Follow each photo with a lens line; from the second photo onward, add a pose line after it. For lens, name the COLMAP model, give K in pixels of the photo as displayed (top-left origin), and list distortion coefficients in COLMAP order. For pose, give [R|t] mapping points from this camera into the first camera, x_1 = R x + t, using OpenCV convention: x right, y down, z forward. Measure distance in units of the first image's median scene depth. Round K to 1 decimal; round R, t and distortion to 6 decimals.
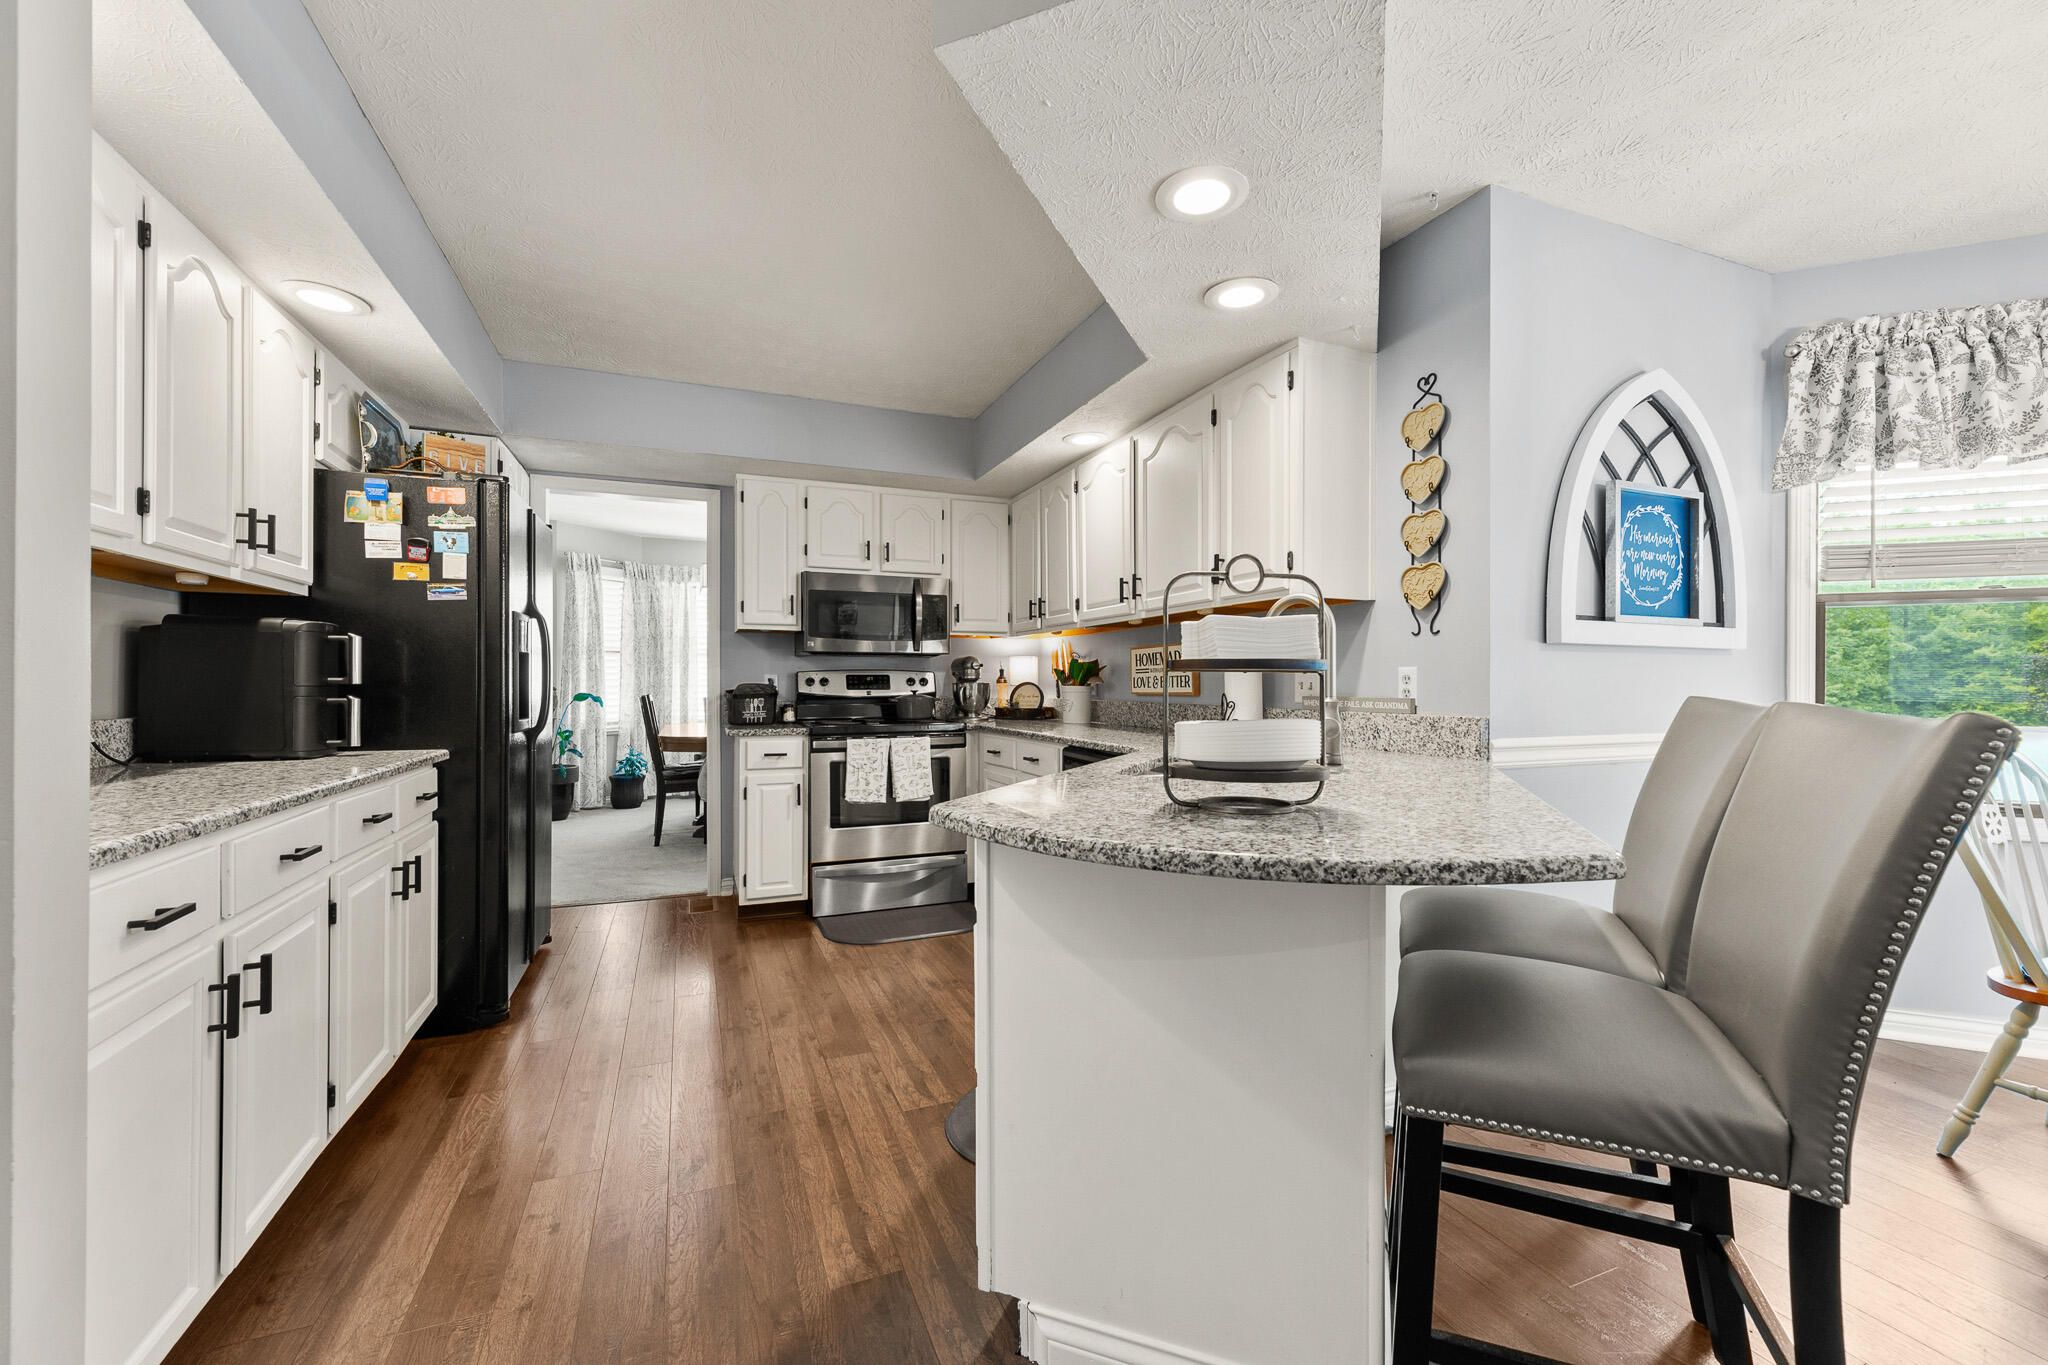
lens RADIAL K [[821.4, 0, 1016.0], [0, 821.4, 684.2], [0, 0, 1]] dist [0.001572, -0.000295]
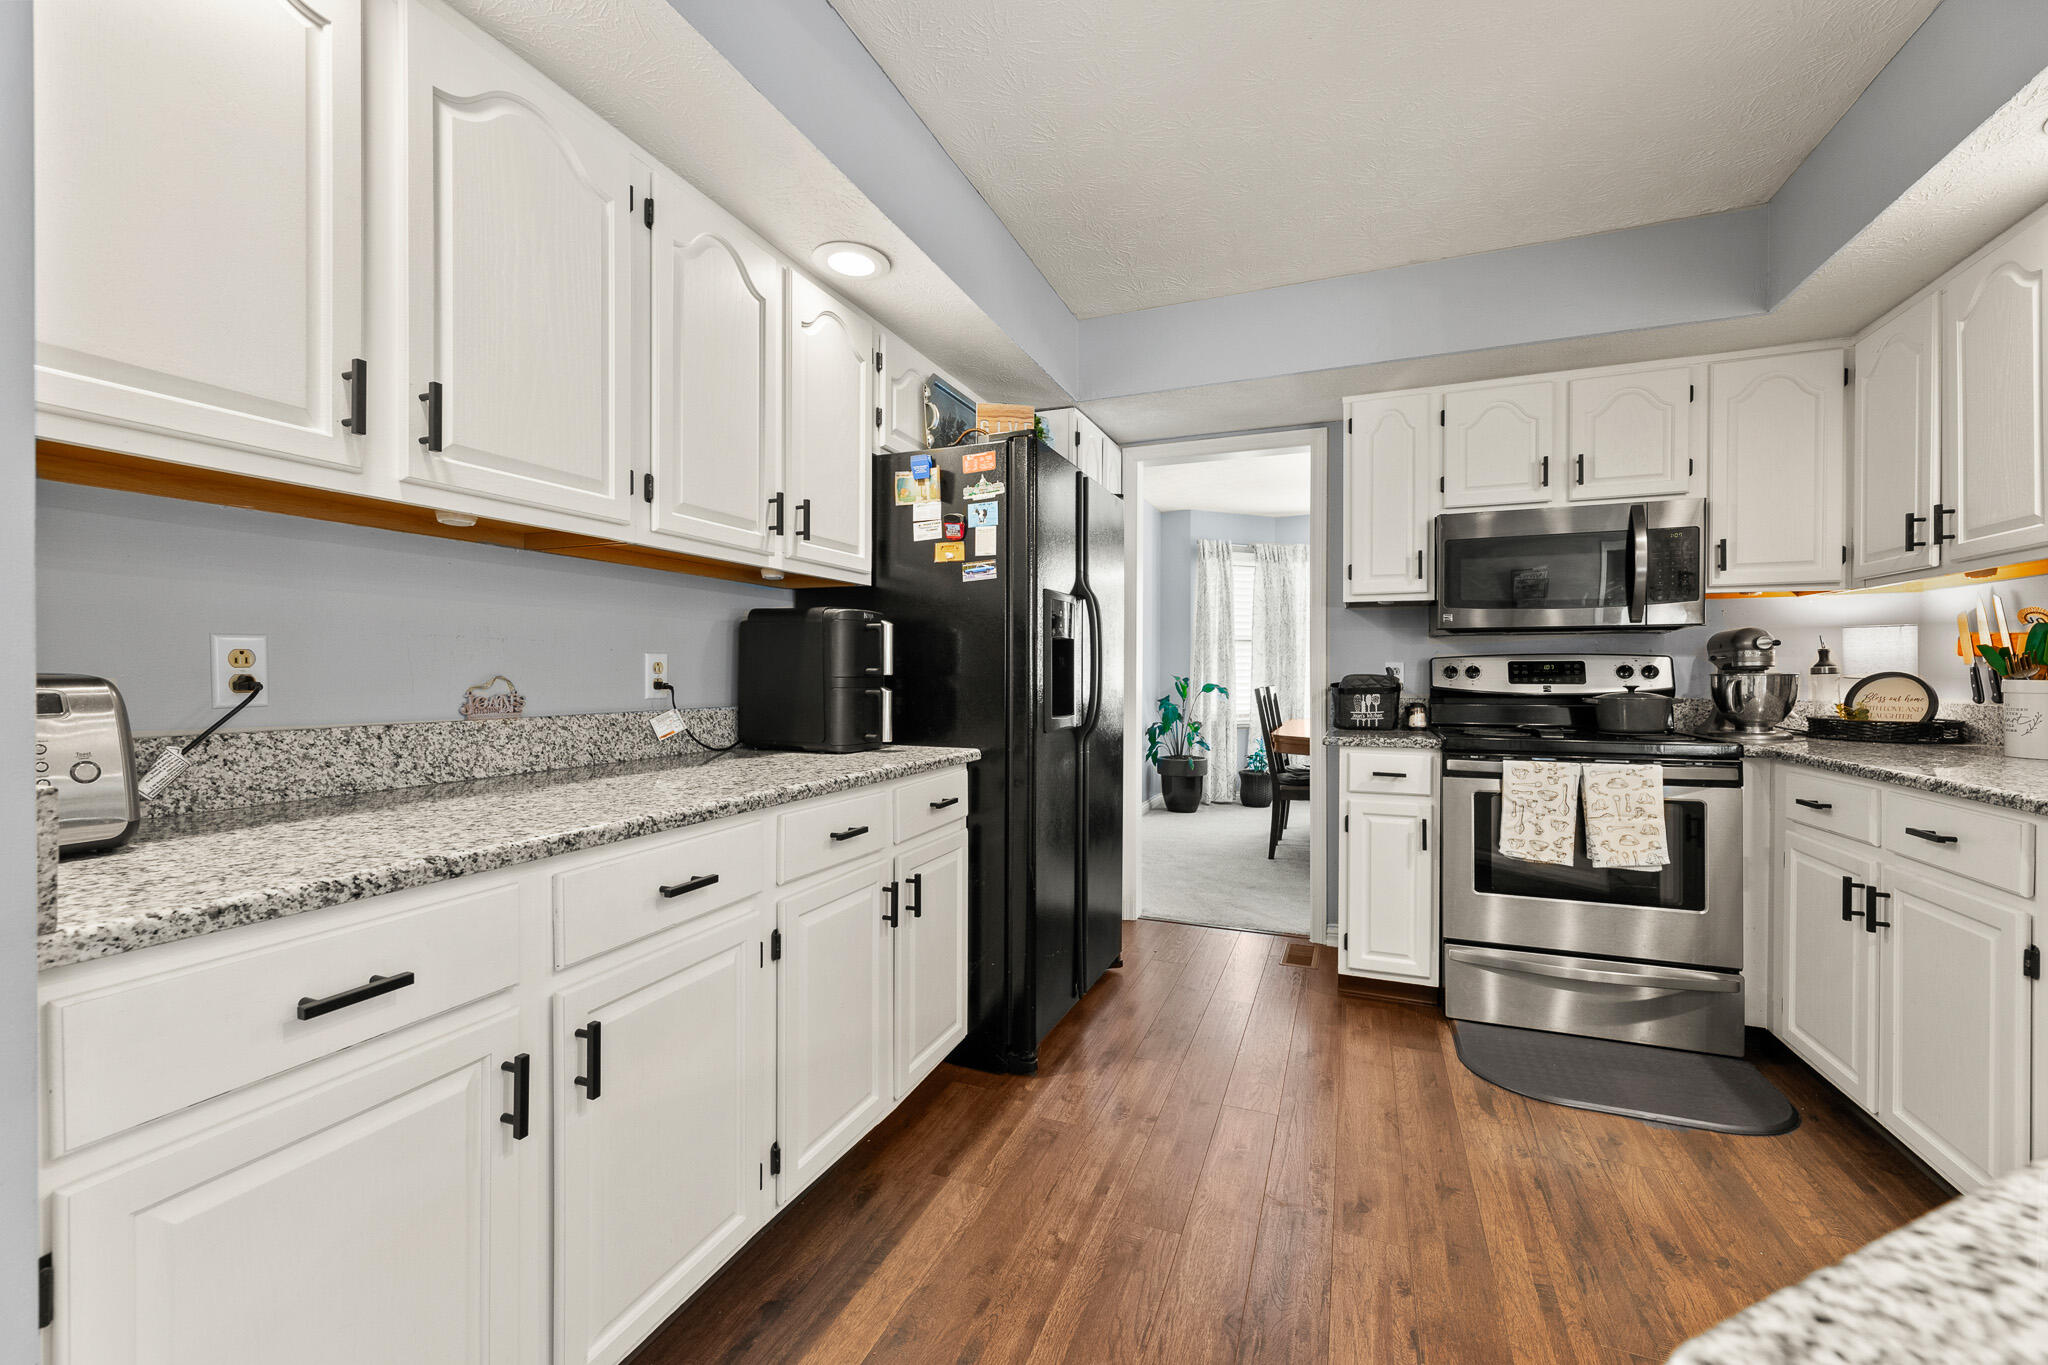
lens RADIAL K [[819.5, 0, 1029.5], [0, 819.5, 679.0], [0, 0, 1]] dist [0.000160, -0.000178]
pose [[0.723842, 0.005127, -0.689947, -0.042305], [-0.001152, 0.999980, 0.006222, -0.001567], [0.689965, -0.003709, 0.723833, 0.392447]]
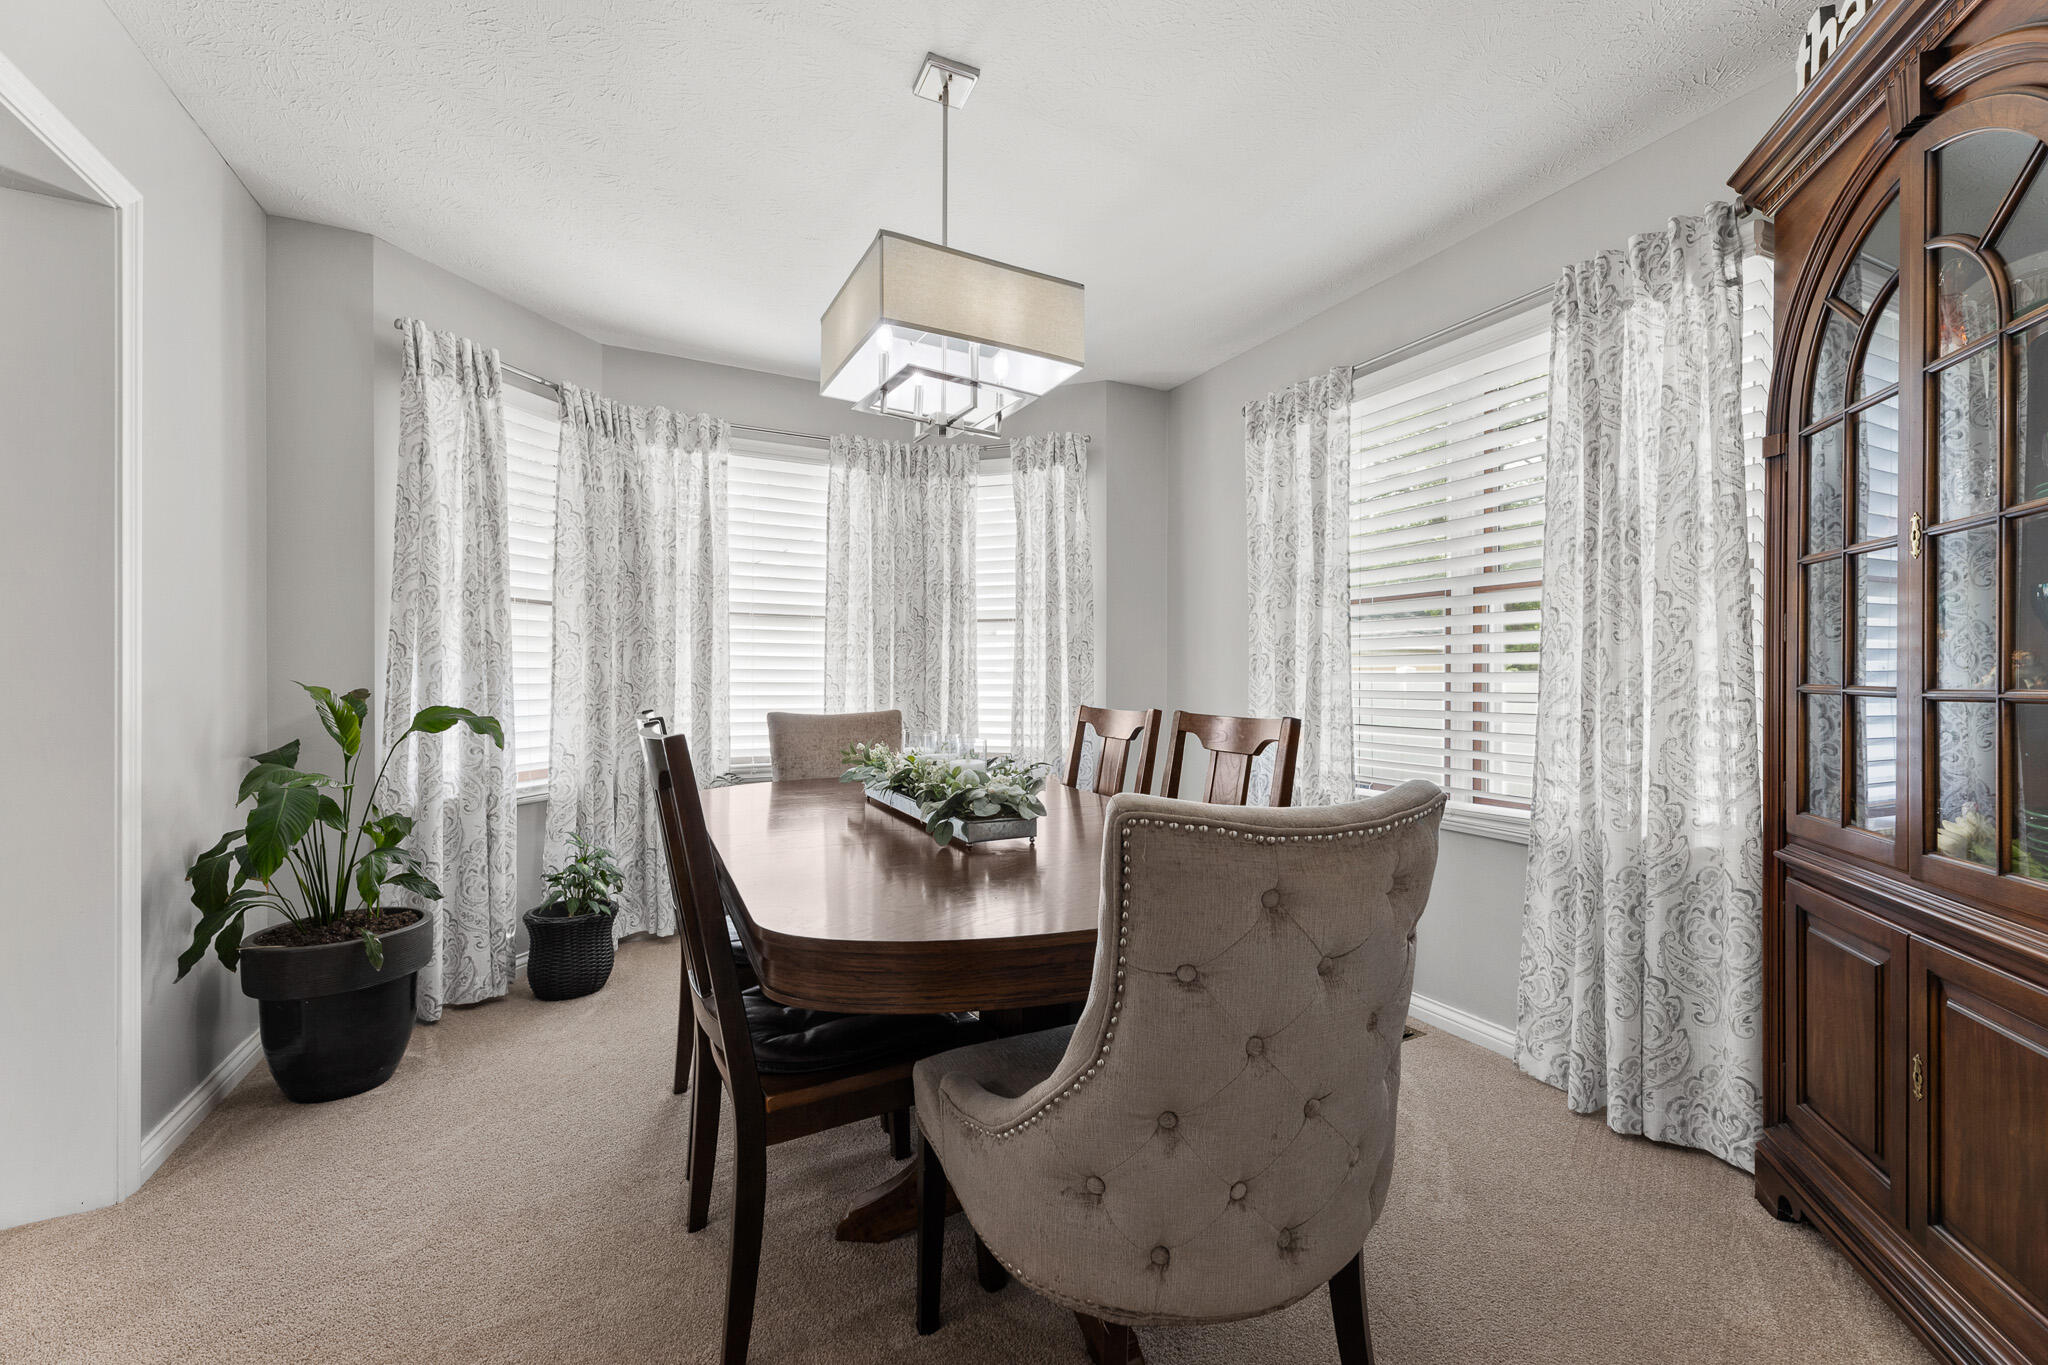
lens RADIAL K [[819.5, 0, 1029.5], [0, 819.5, 679.0], [0, 0, 1]] dist [0.000160, -0.000178]
pose [[0.995551, -0.000063, 0.094220, -0.791750], [0.000126, 1.000000, -0.000671, -0.001160], [-0.094220, 0.000680, 0.995551, 1.595929]]
